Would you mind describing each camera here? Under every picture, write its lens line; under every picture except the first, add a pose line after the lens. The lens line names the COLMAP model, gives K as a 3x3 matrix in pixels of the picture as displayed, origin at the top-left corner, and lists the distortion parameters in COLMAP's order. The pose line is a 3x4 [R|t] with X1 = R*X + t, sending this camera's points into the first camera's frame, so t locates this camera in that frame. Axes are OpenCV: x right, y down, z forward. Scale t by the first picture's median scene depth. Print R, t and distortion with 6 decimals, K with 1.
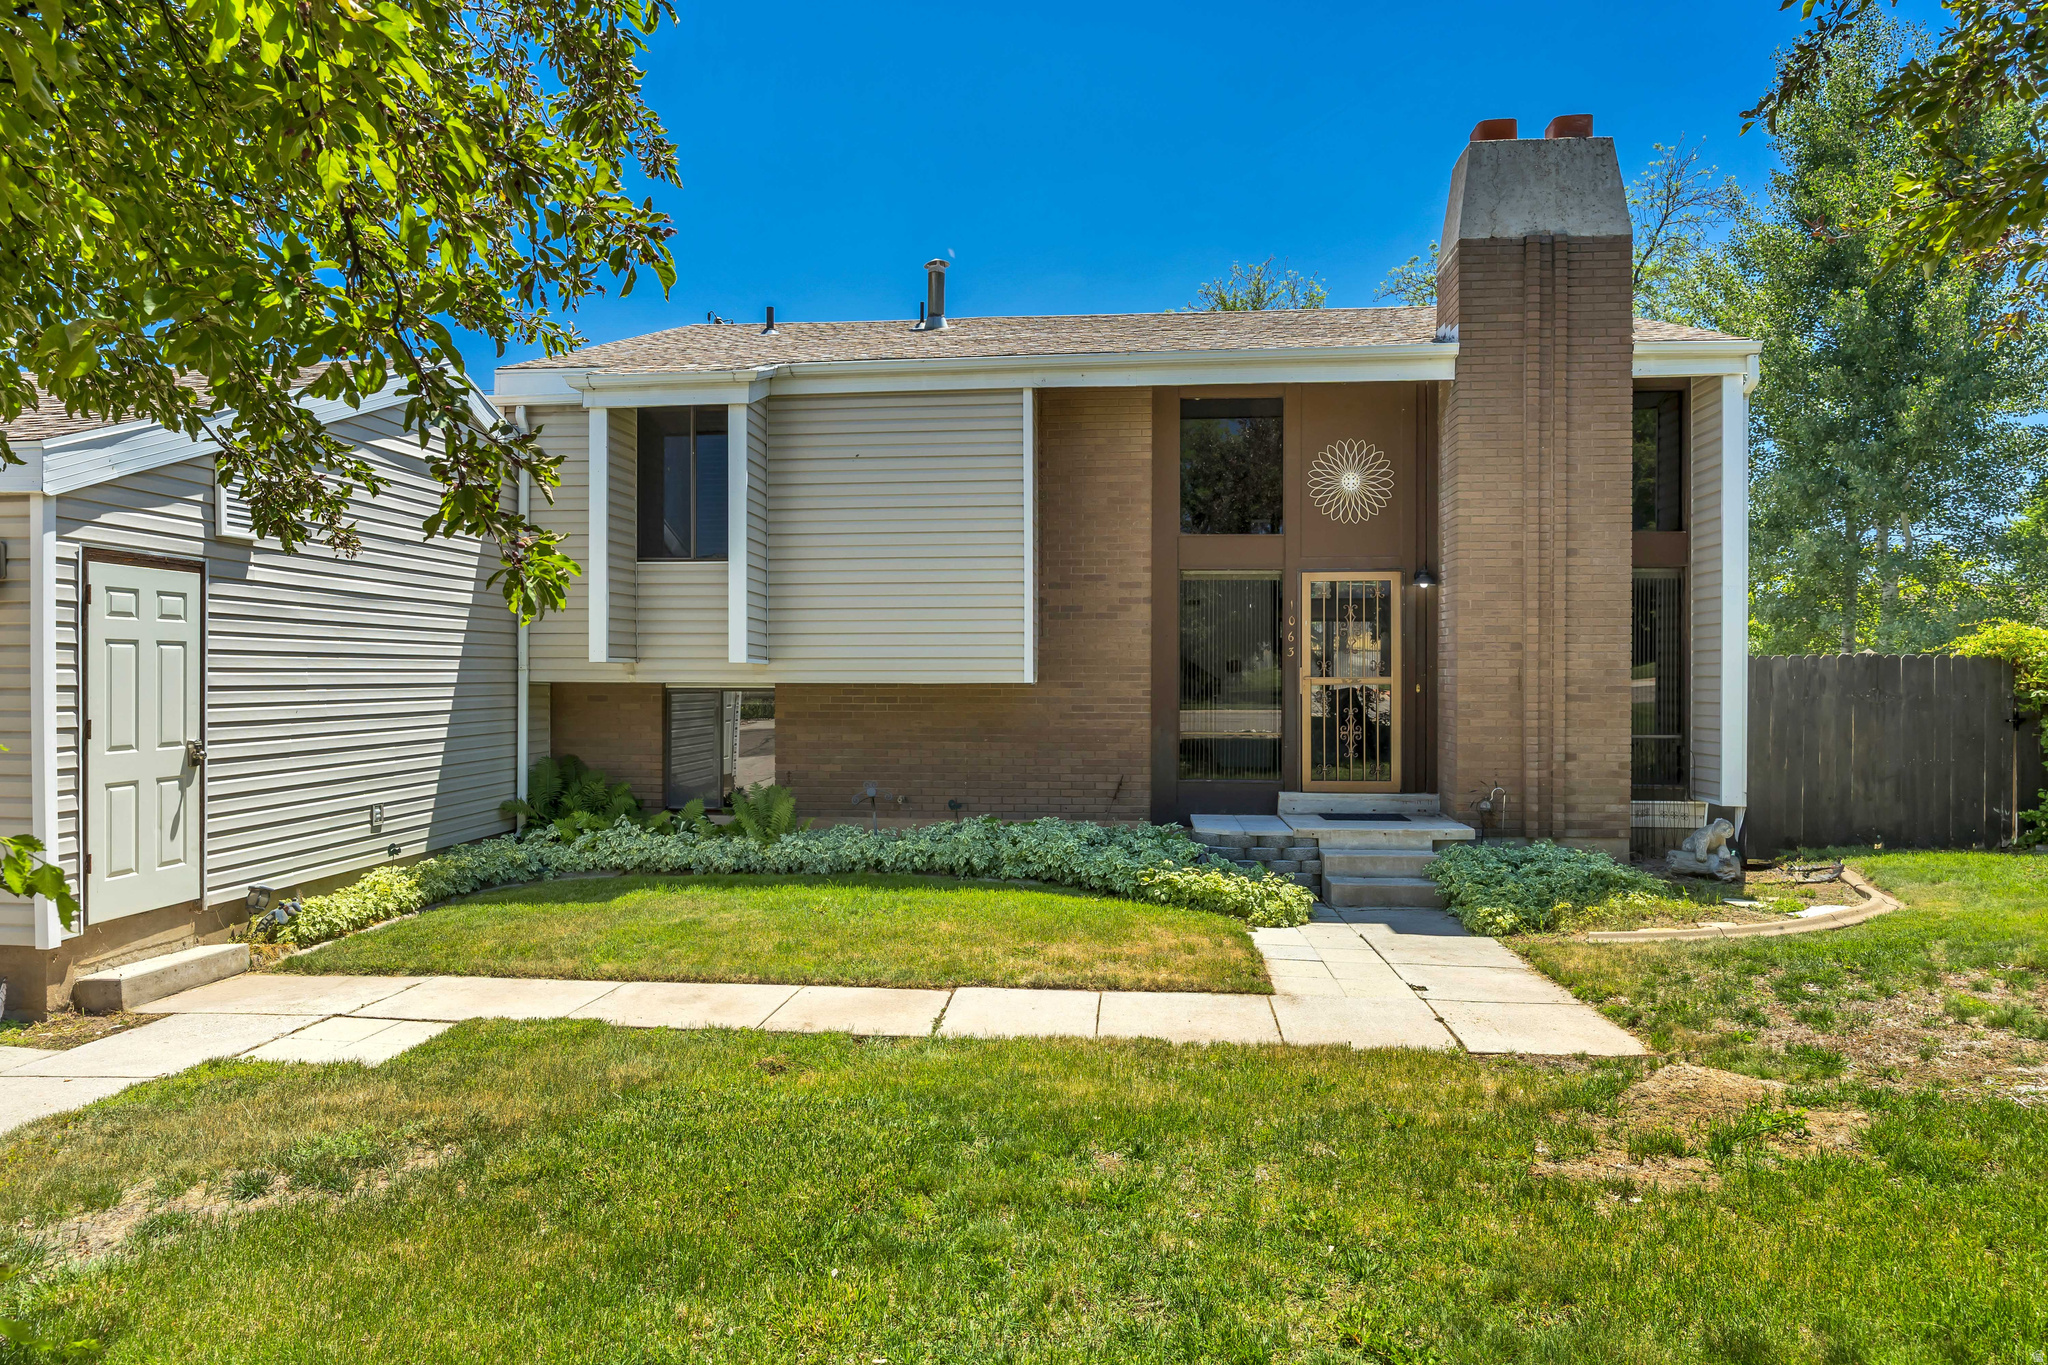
lens RADIAL K [[1183.0, 0, 1024.0], [0, 1183.0, 682.5], [0, 0, 1]] dist [0.002574, 0.000471]
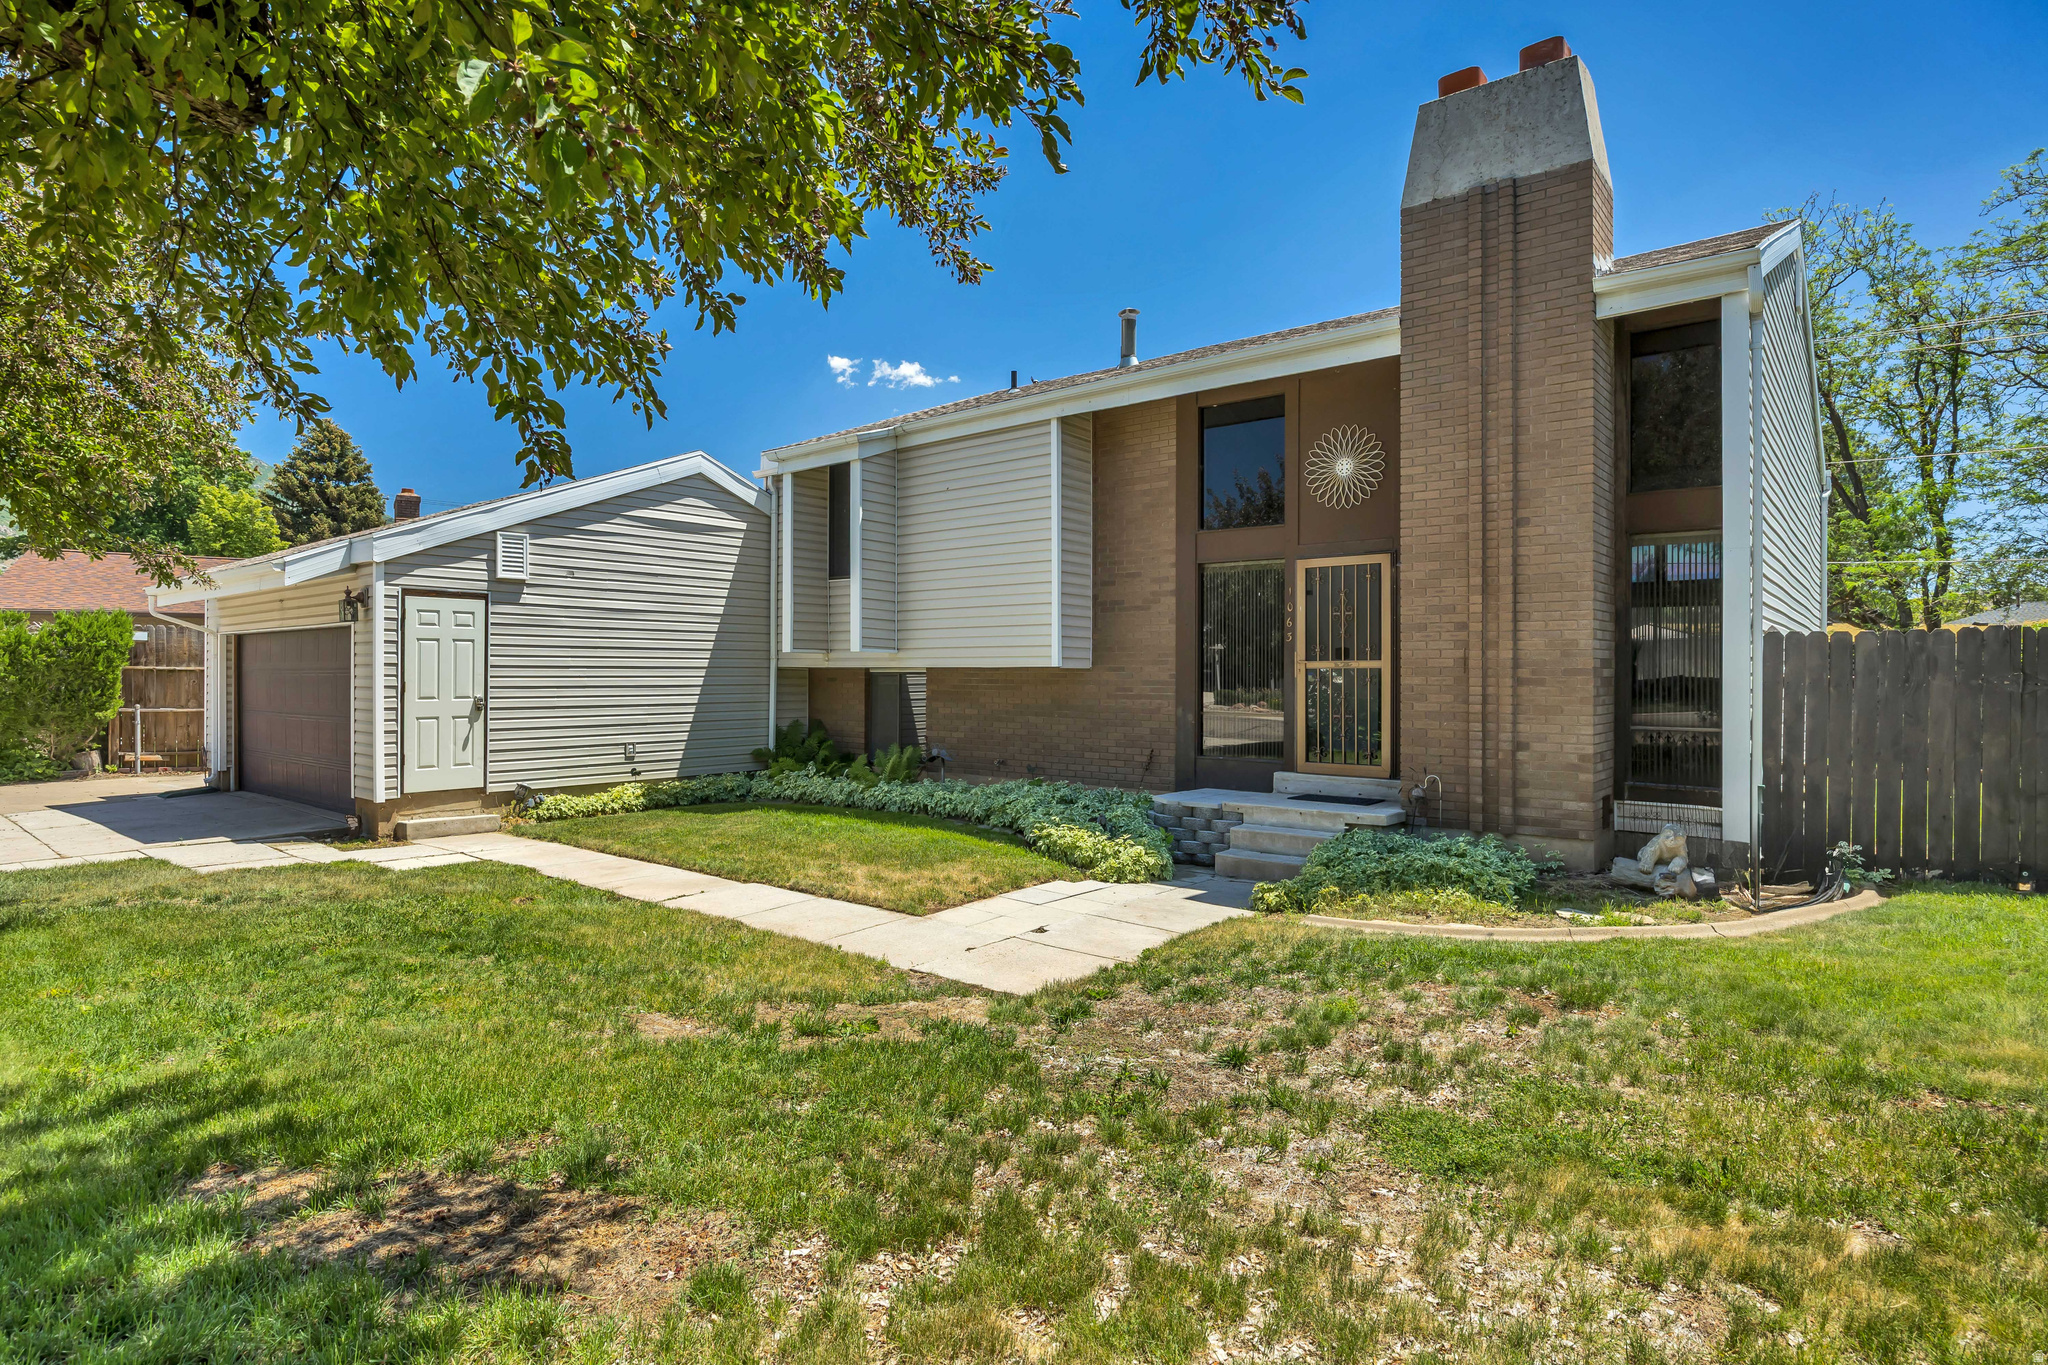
lens RADIAL K [[1060.7, 0, 1023.6], [0, 1060.7, 672.9], [0, 0, 1]] dist [-0.001005, 0.000026]
pose [[0.829930, 0.001760, -0.557865, 0.599976], [-0.006488, 0.999958, -0.006497, 0.014239], [0.557830, 0.009012, 0.829907, 0.107462]]
